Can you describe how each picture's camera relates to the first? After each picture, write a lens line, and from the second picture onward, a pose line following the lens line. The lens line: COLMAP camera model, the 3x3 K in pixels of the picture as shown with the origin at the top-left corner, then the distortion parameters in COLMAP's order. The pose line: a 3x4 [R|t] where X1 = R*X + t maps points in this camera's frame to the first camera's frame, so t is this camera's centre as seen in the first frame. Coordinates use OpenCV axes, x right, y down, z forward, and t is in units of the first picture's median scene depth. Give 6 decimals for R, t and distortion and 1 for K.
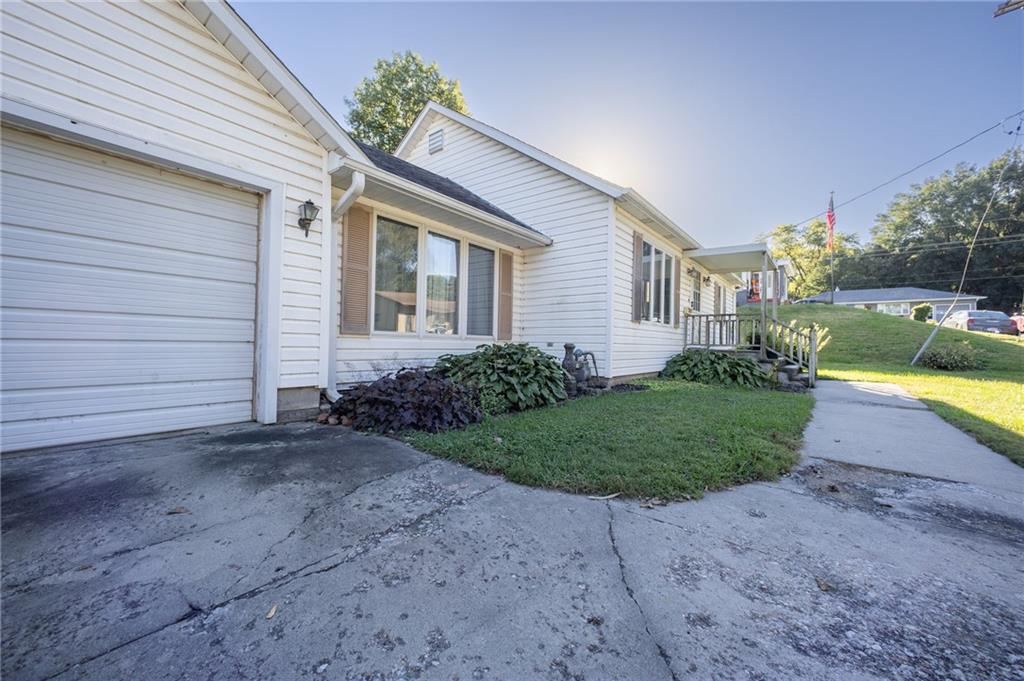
lens RADIAL K [[415.4, 0, 512.0], [0, 415.4, 340.5], [0, 0, 1]] dist [0.000176, -0.000490]
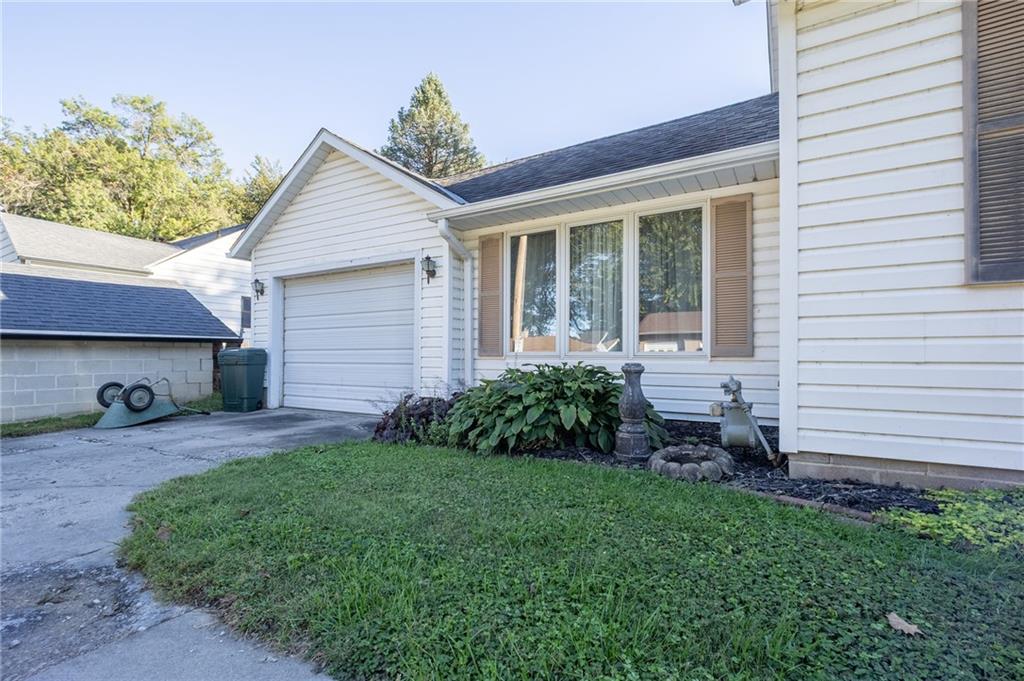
lens RADIAL K [[475.5, 0, 507.1], [0, 475.5, 349.3], [0, 0, 1]] dist [-0.000283, 0.000134]
pose [[0.094417, -0.038346, -0.994794, 0.925769], [0.003537, 0.999265, -0.038183, 0.016204], [0.995526, 0.000087, 0.094484, 1.003033]]
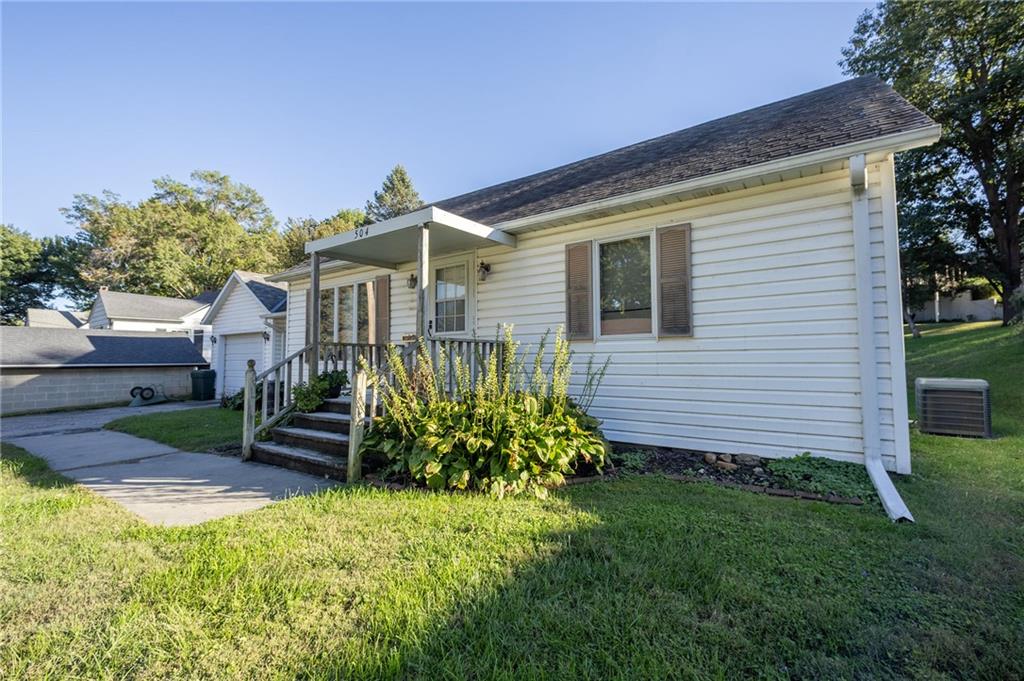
lens RADIAL K [[415.4, 0, 512.0], [0, 415.4, 340.5], [0, 0, 1]] dist [0.000176, -0.000490]
pose [[0.043547, -0.072635, -0.996407, 2.390263], [0.008224, 0.997346, -0.072344, -0.033125], [0.999018, -0.005044, 0.044029, 2.430511]]
